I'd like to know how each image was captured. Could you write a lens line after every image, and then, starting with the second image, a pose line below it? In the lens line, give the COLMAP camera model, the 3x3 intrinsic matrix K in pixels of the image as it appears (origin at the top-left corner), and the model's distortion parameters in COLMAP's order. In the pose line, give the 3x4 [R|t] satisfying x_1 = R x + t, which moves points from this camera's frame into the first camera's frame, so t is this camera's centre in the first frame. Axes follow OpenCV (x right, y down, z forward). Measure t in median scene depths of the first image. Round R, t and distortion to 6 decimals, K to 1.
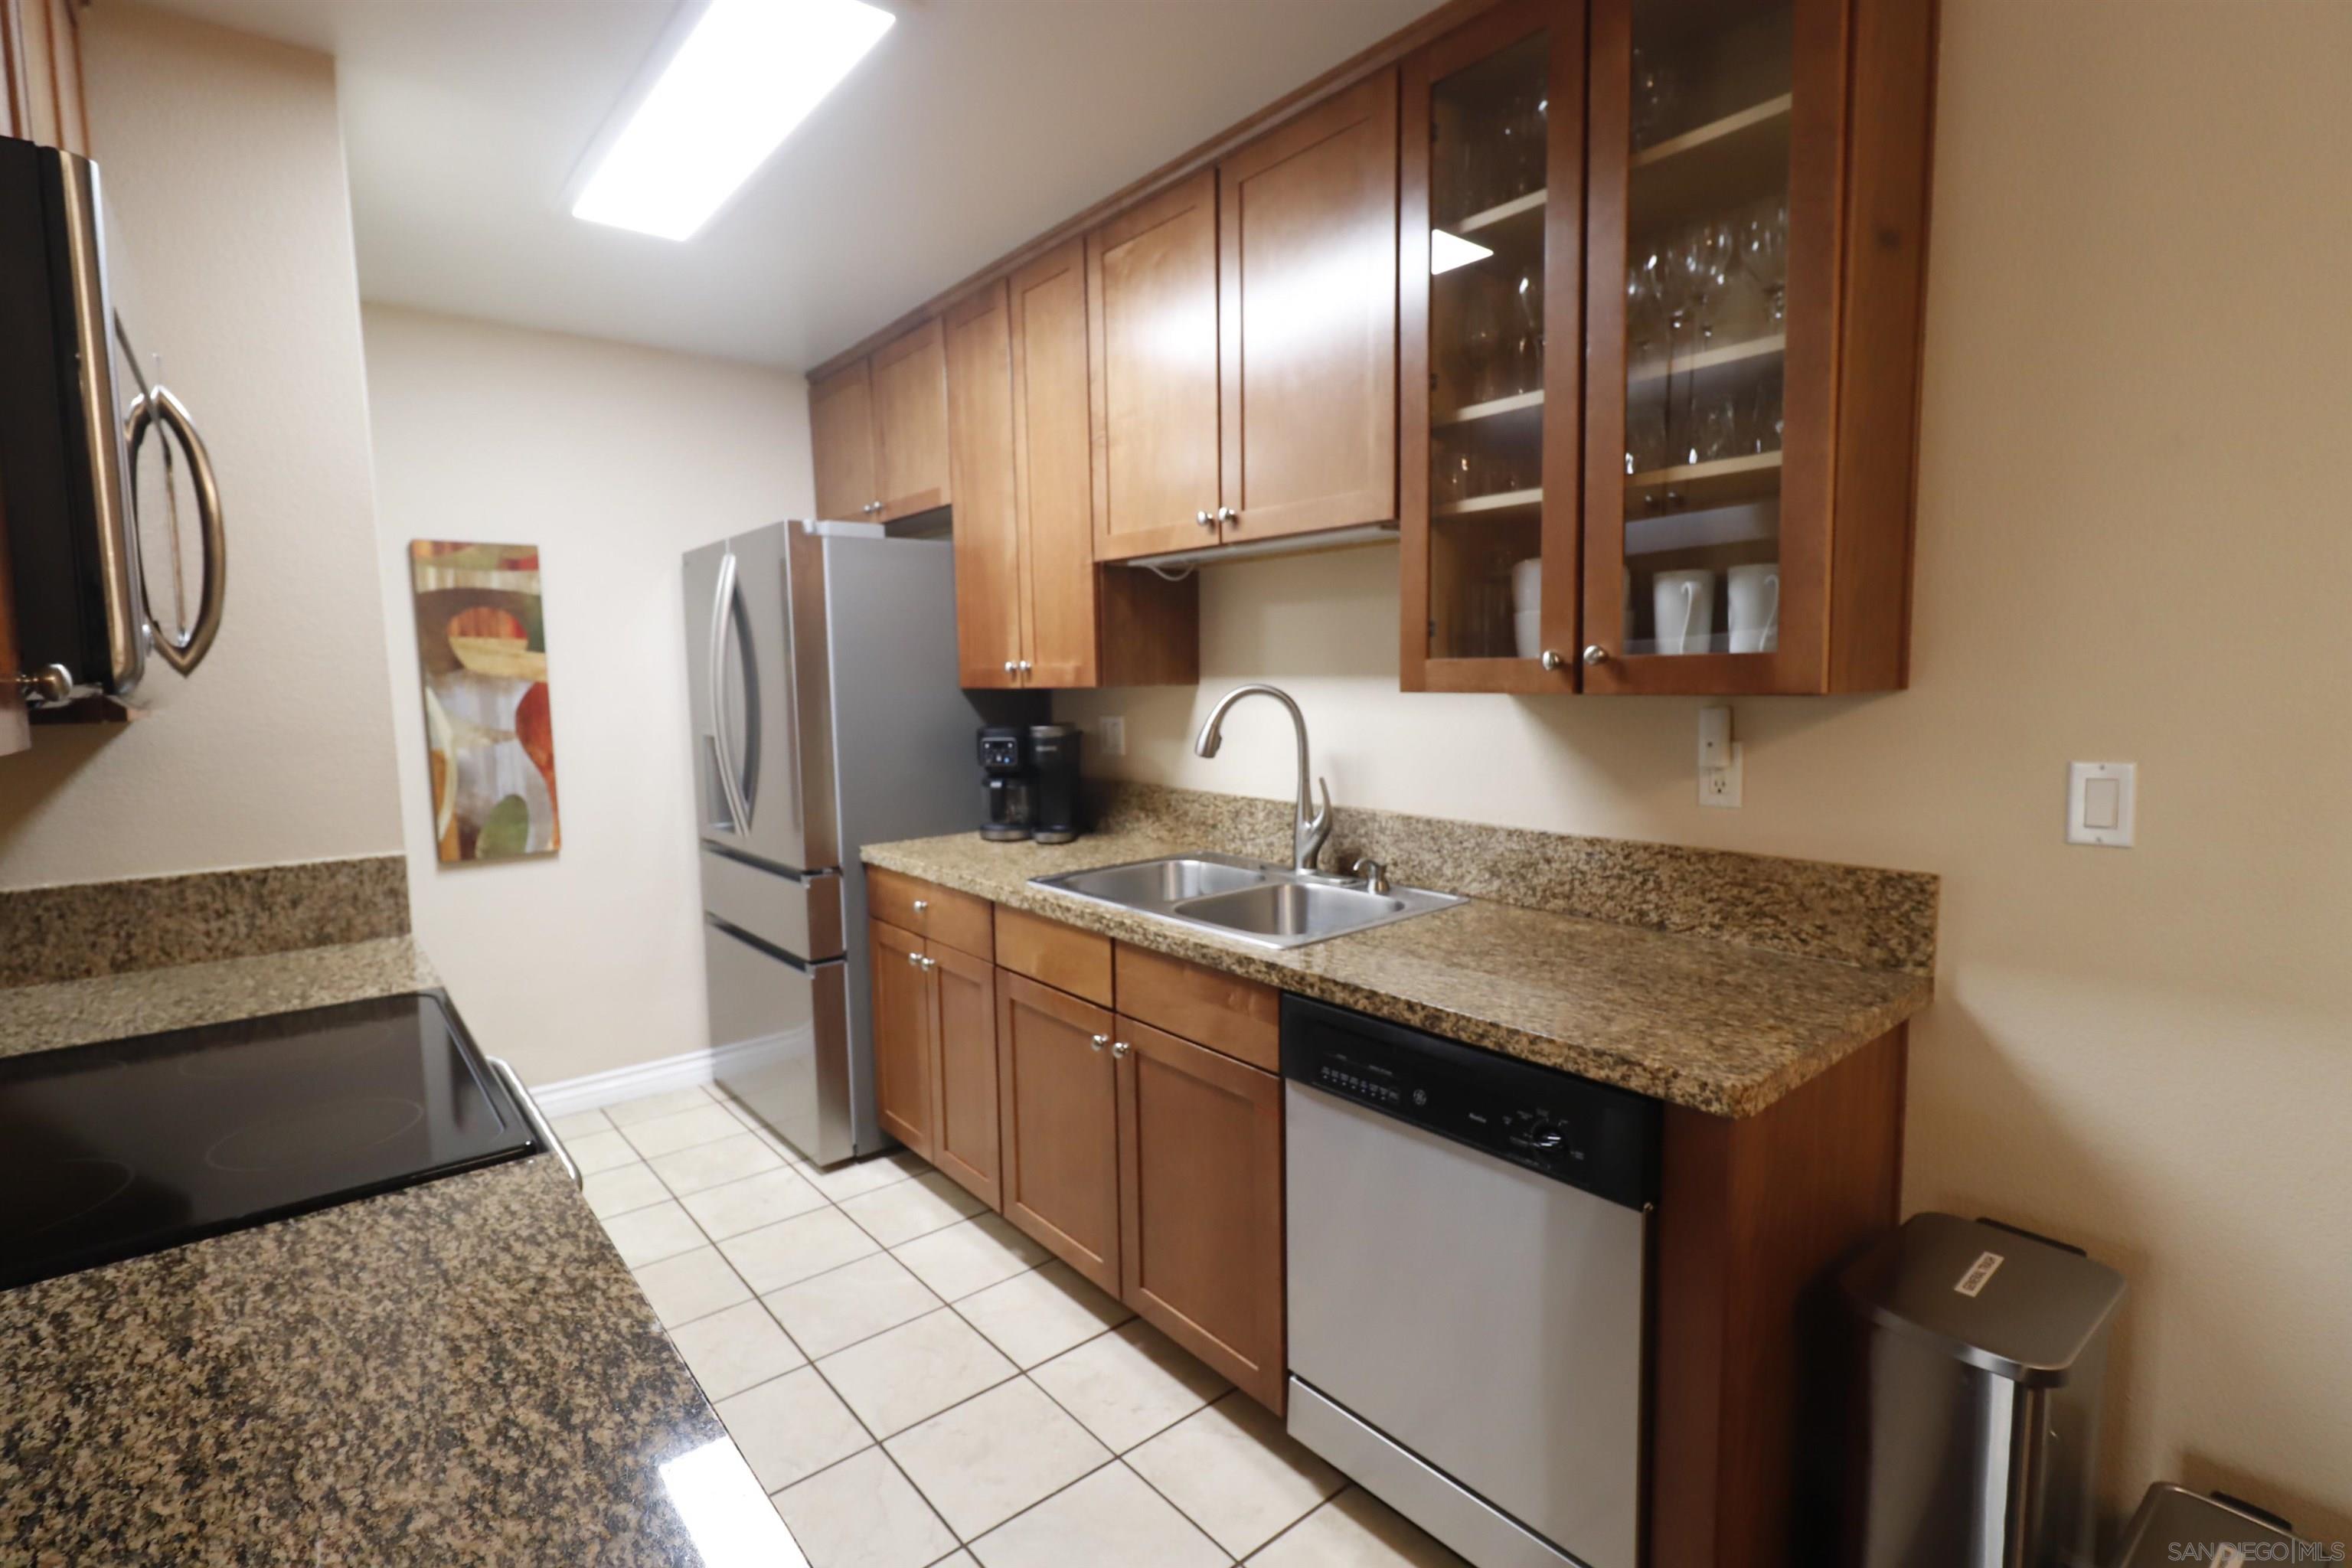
lens RADIAL K [[1102.6, 0, 1175.6], [0, 1102.6, 776.5], [0, 0, 1]] dist [-0.001055, -0.000672]
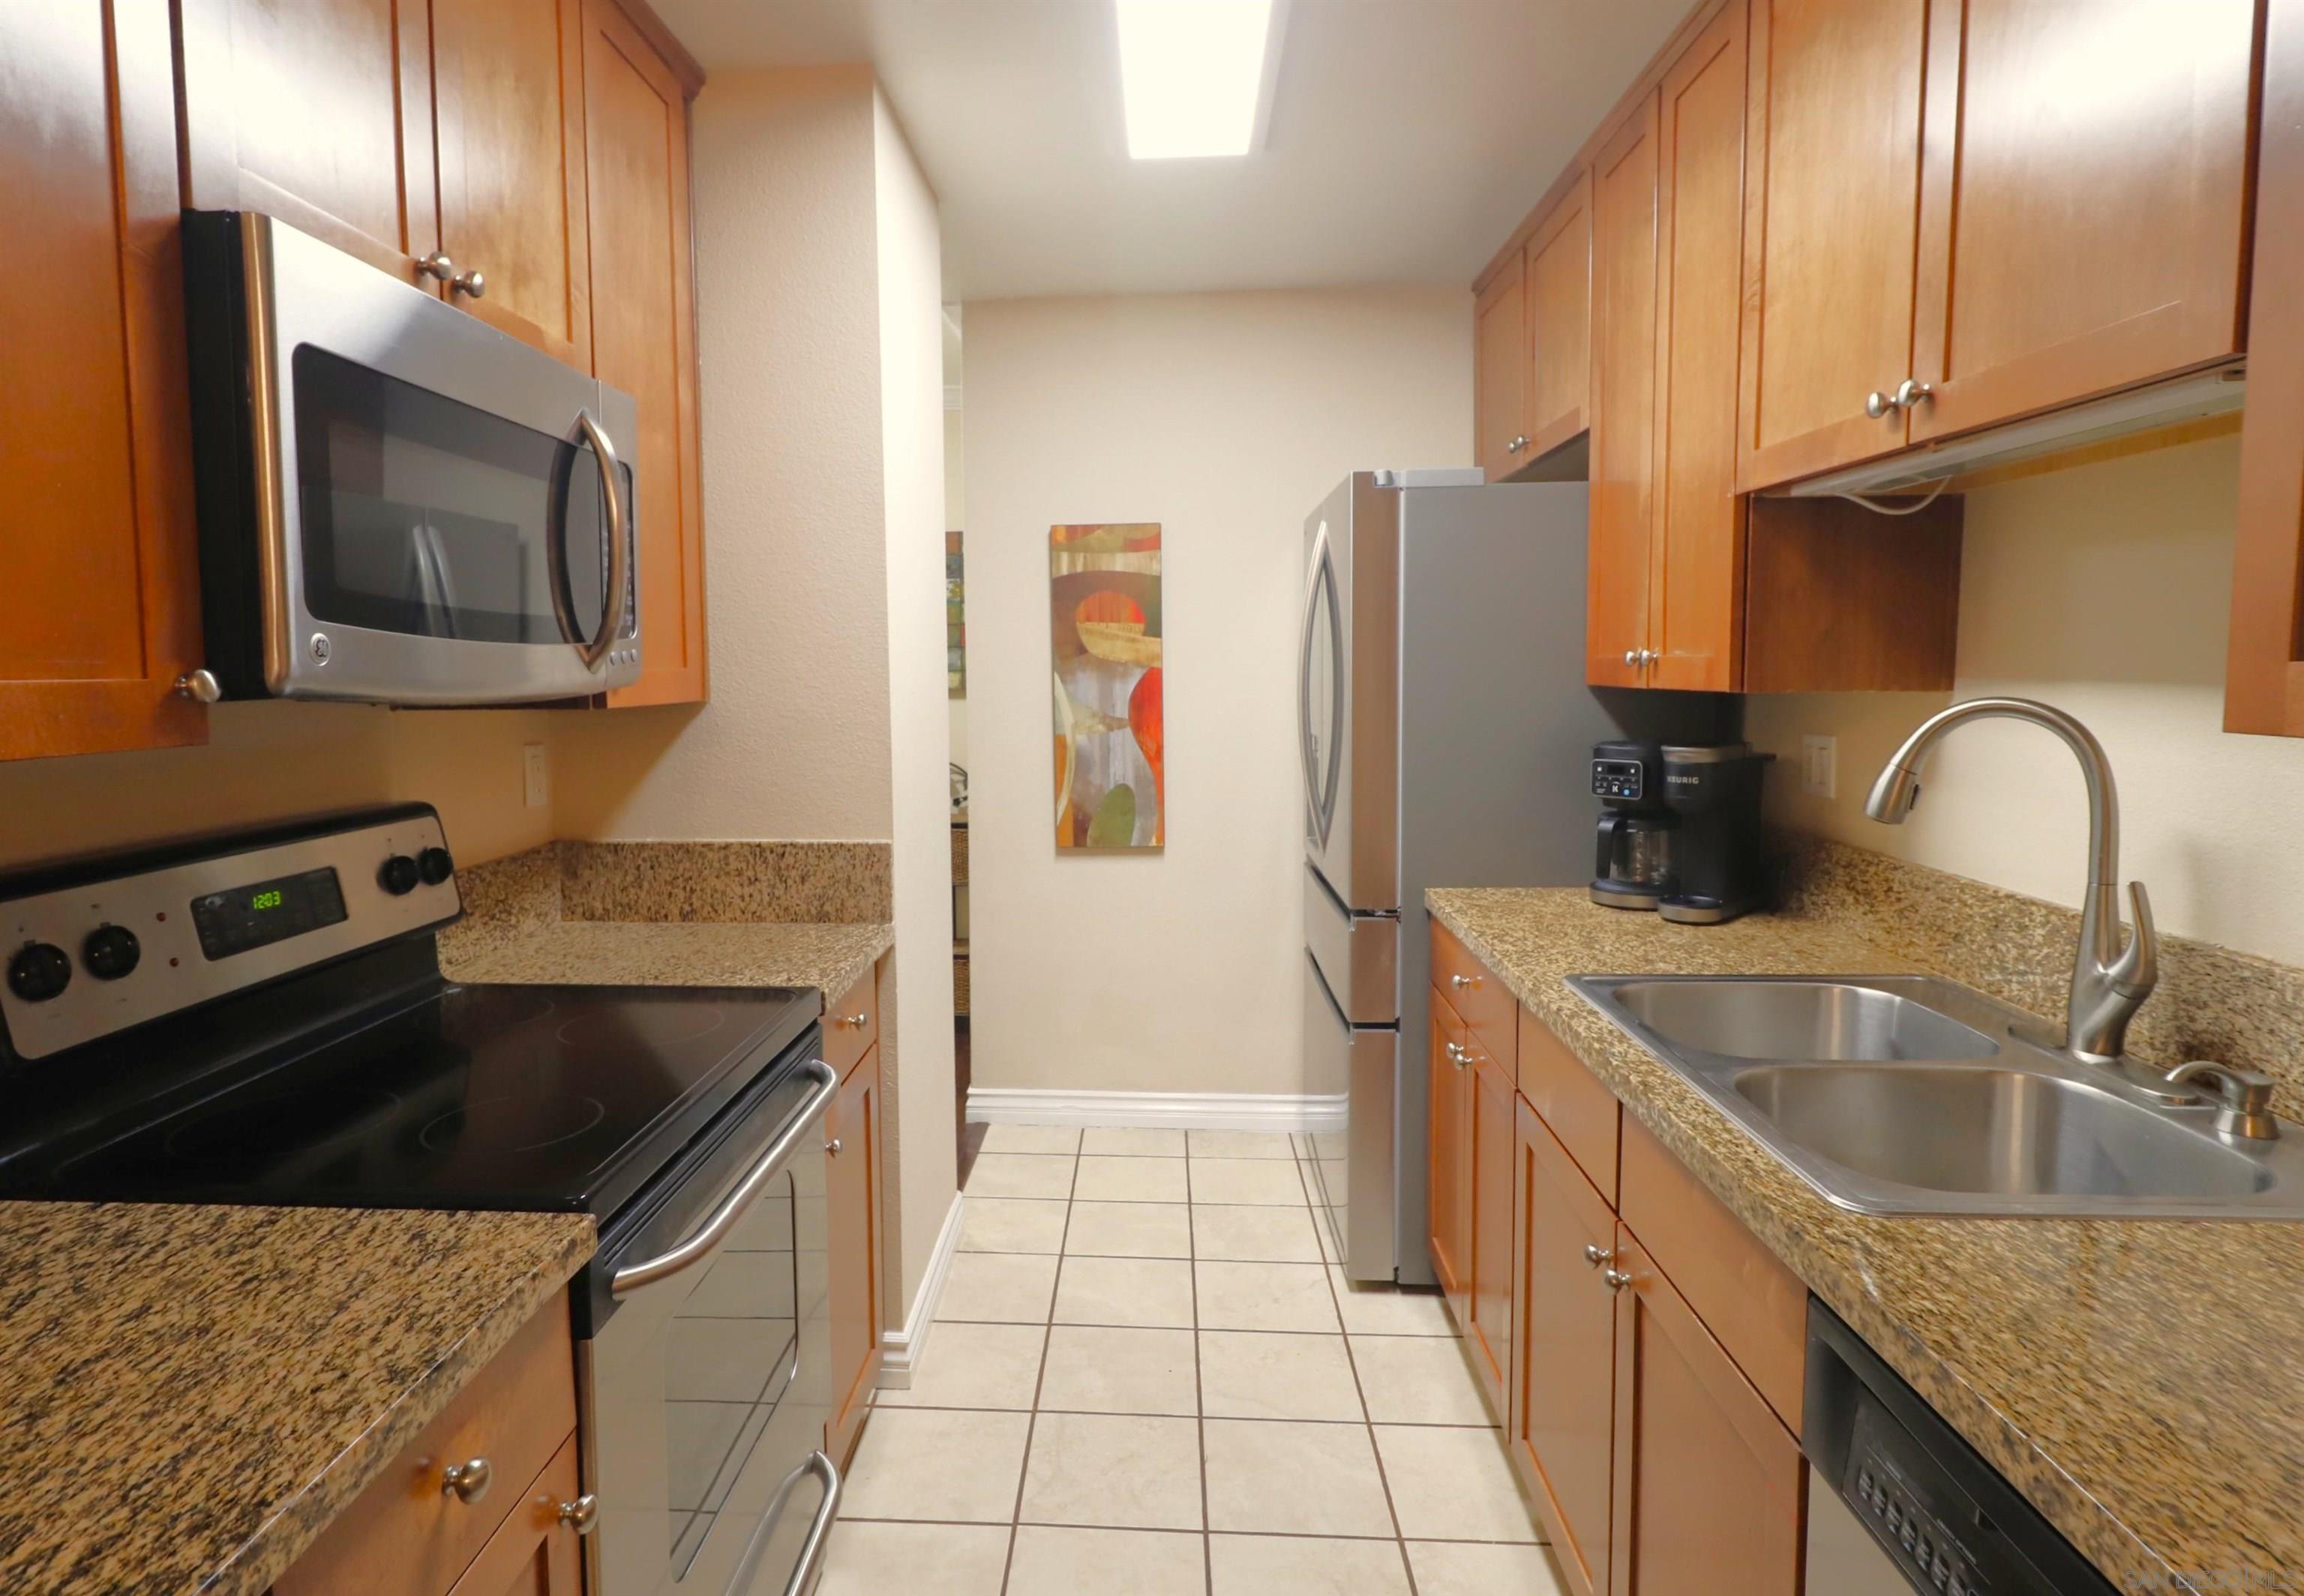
lens RADIAL K [[1269.9, 0, 1076.2], [0, 1269.9, 762.8], [0, 0, 1]] dist [0.000850, 0.000937]
pose [[0.719436, 0.065386, -0.691474, 0.165953], [-0.068575, 0.997382, 0.022964, -0.030998], [0.691165, 0.030897, 0.722036, 0.210529]]
